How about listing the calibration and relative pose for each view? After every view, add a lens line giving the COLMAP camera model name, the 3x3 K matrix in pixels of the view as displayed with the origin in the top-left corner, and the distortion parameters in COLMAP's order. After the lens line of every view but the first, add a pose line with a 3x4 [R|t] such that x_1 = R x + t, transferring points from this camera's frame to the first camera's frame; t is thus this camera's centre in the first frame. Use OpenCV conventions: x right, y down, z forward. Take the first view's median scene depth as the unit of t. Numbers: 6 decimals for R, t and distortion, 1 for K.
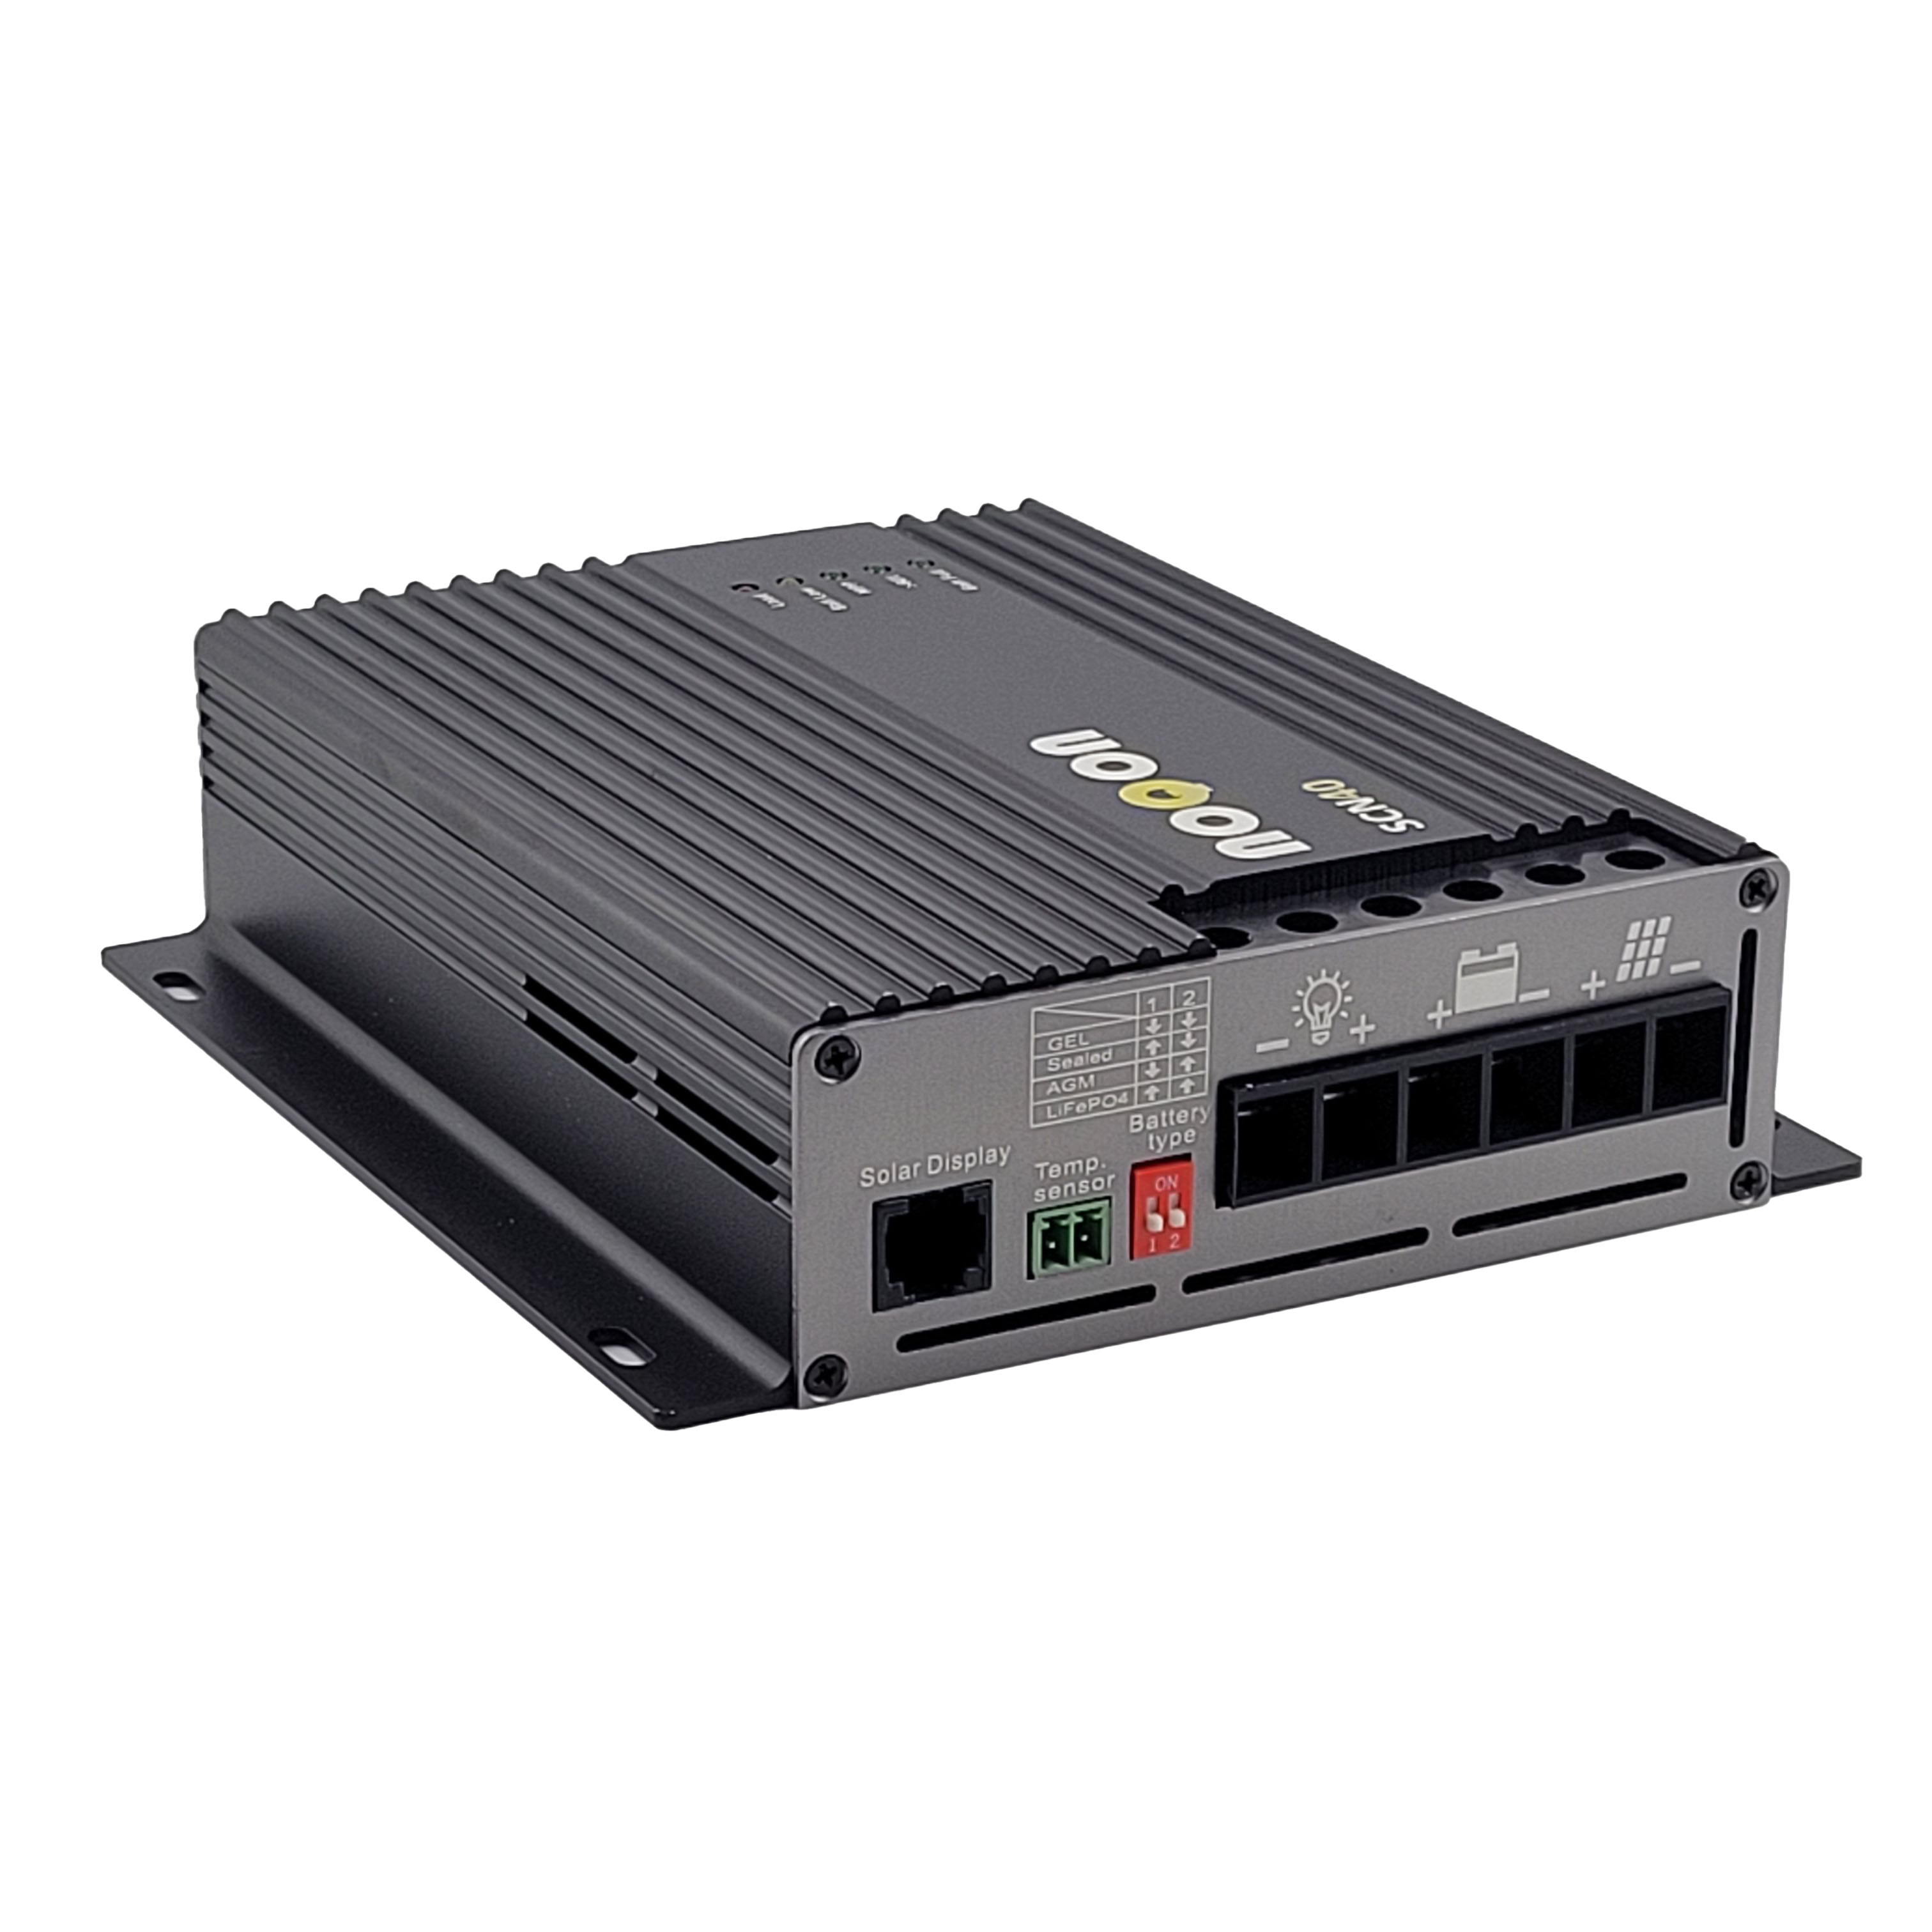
lens RADIAL K [[5747.8, 0, 966.0], [0, 5747.8, 966.0], [0, 0, 1]] dist [0.514896, -1.383410]
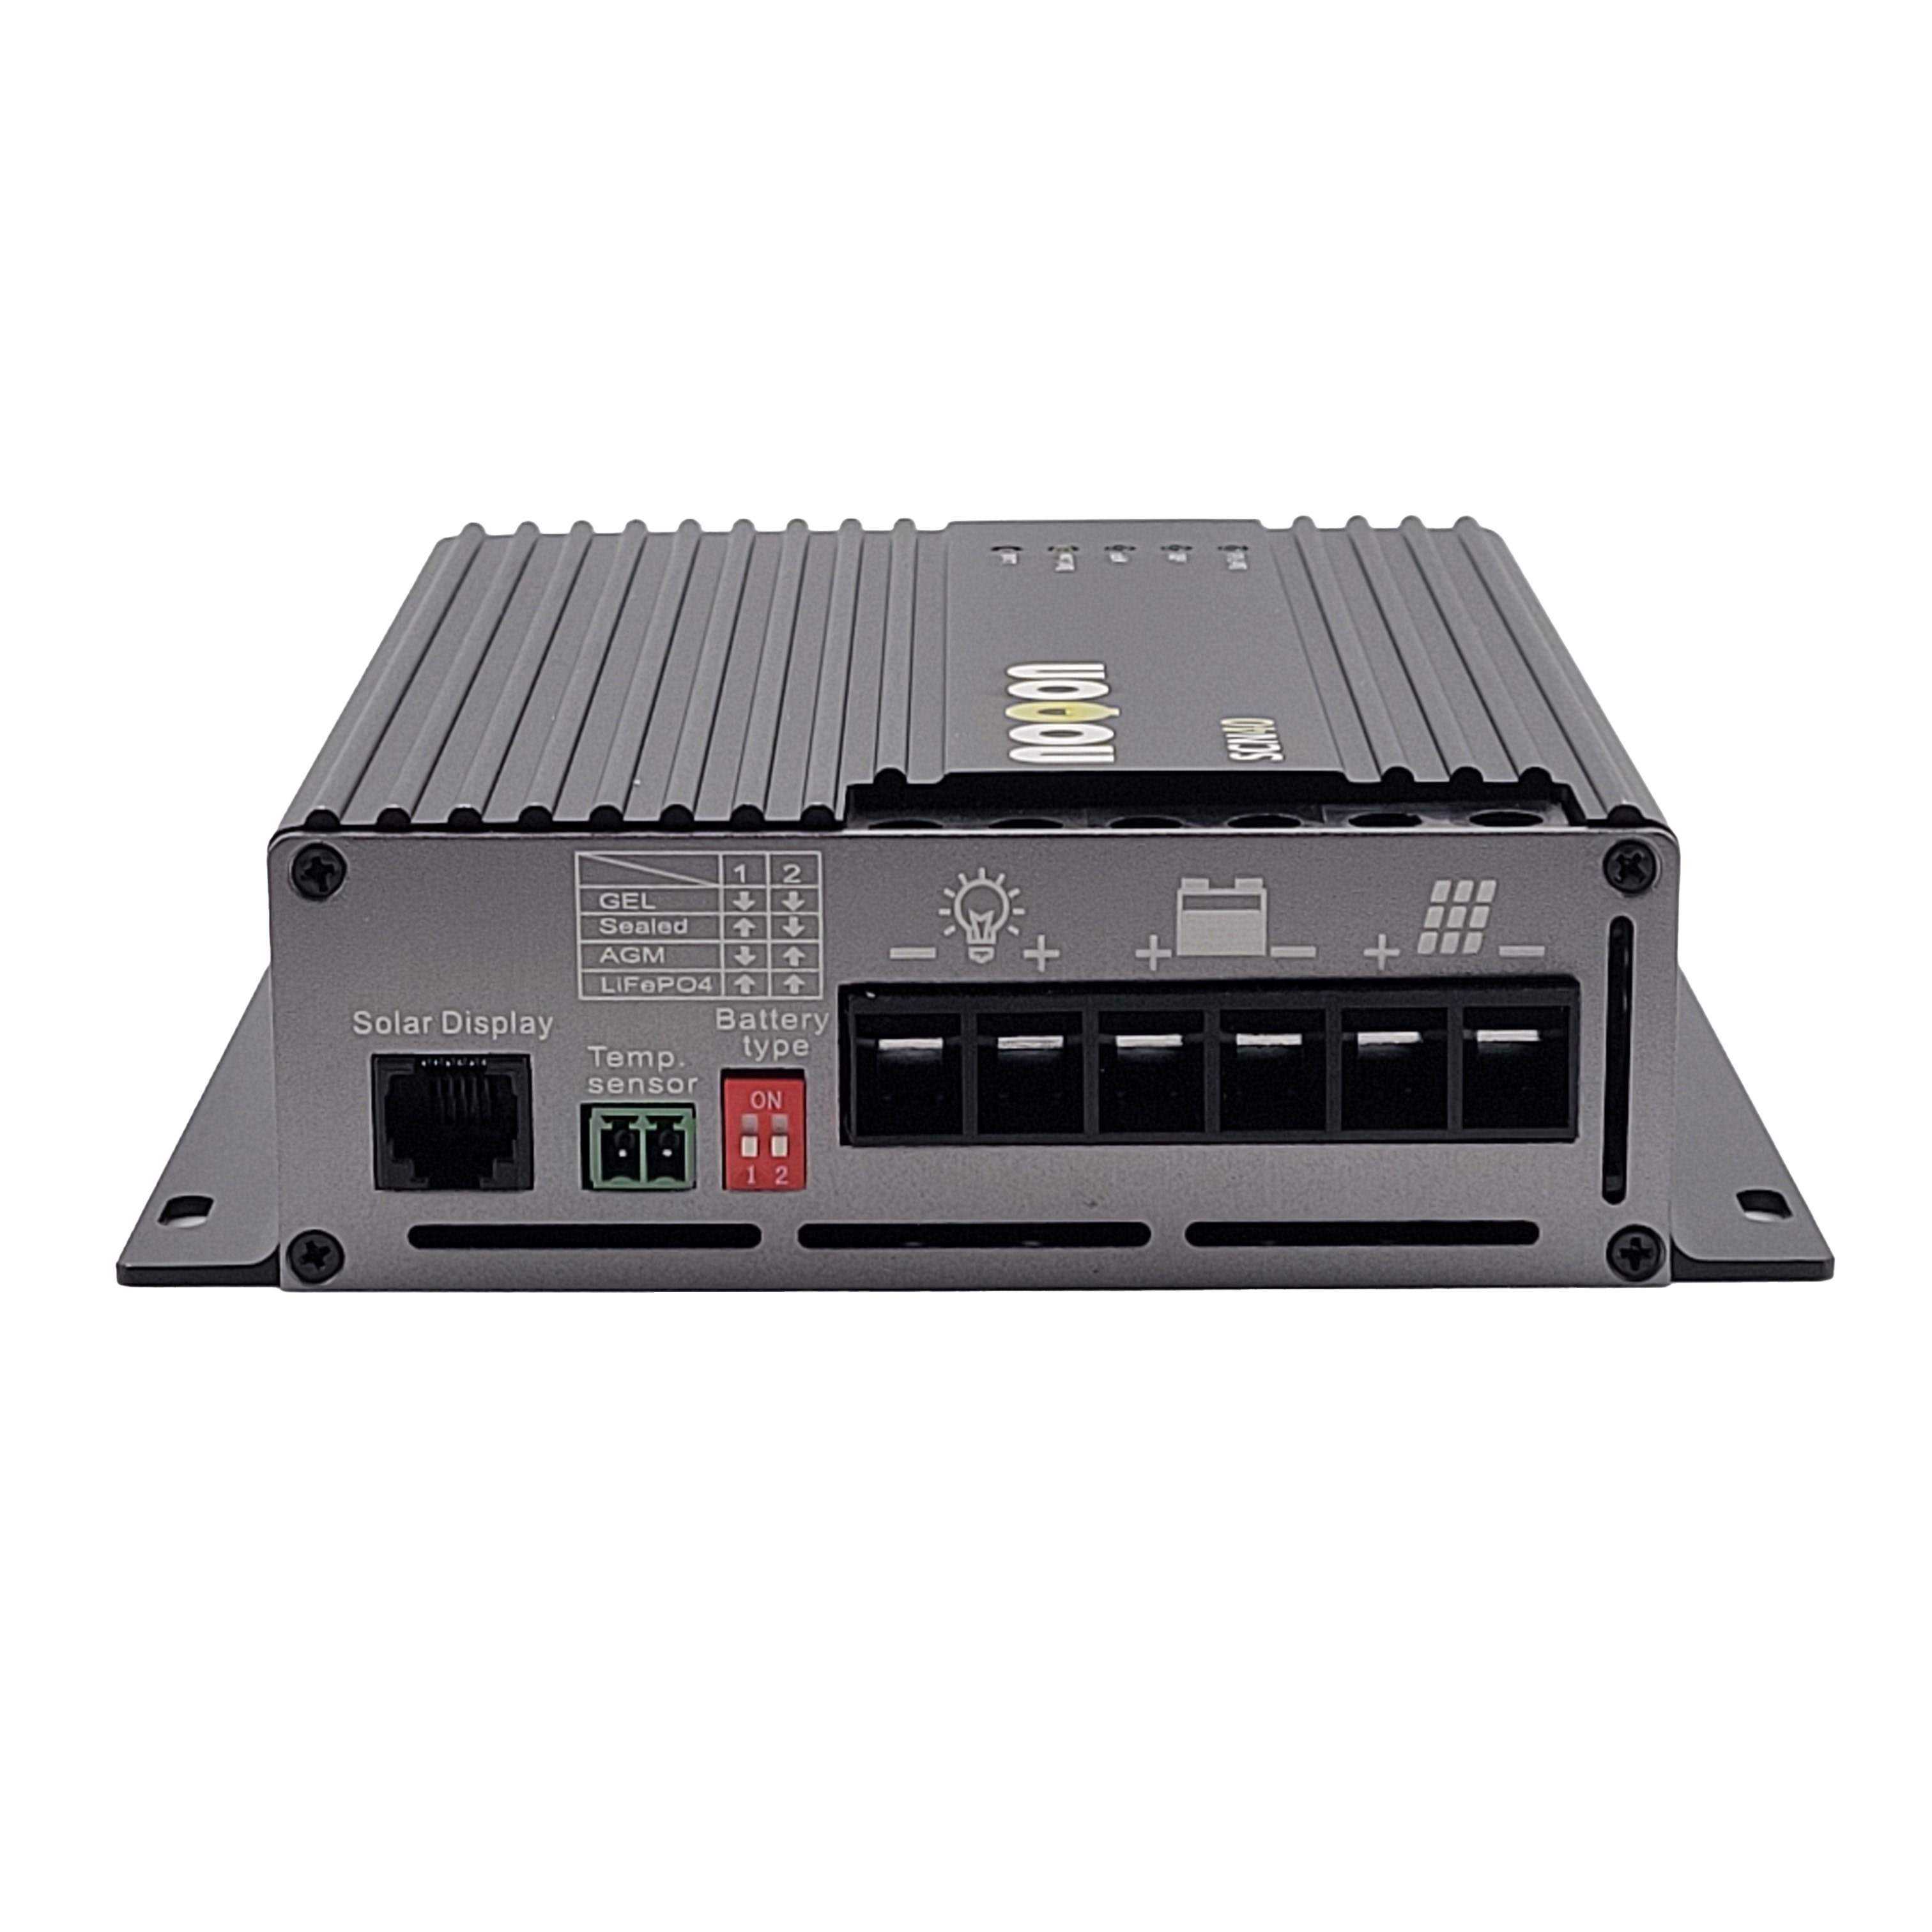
lens RADIAL K [[5747.8, 0, 966.0], [0, 5747.8, 966.0], [0, 0, 1]] dist [0.514896, -1.383410]
pose [[0.861104, 0.095478, -0.499383, 0.474773], [-0.156251, 0.984372, -0.081226, 0.081933], [0.483823, 0.147973, 0.862566, 0.294192]]
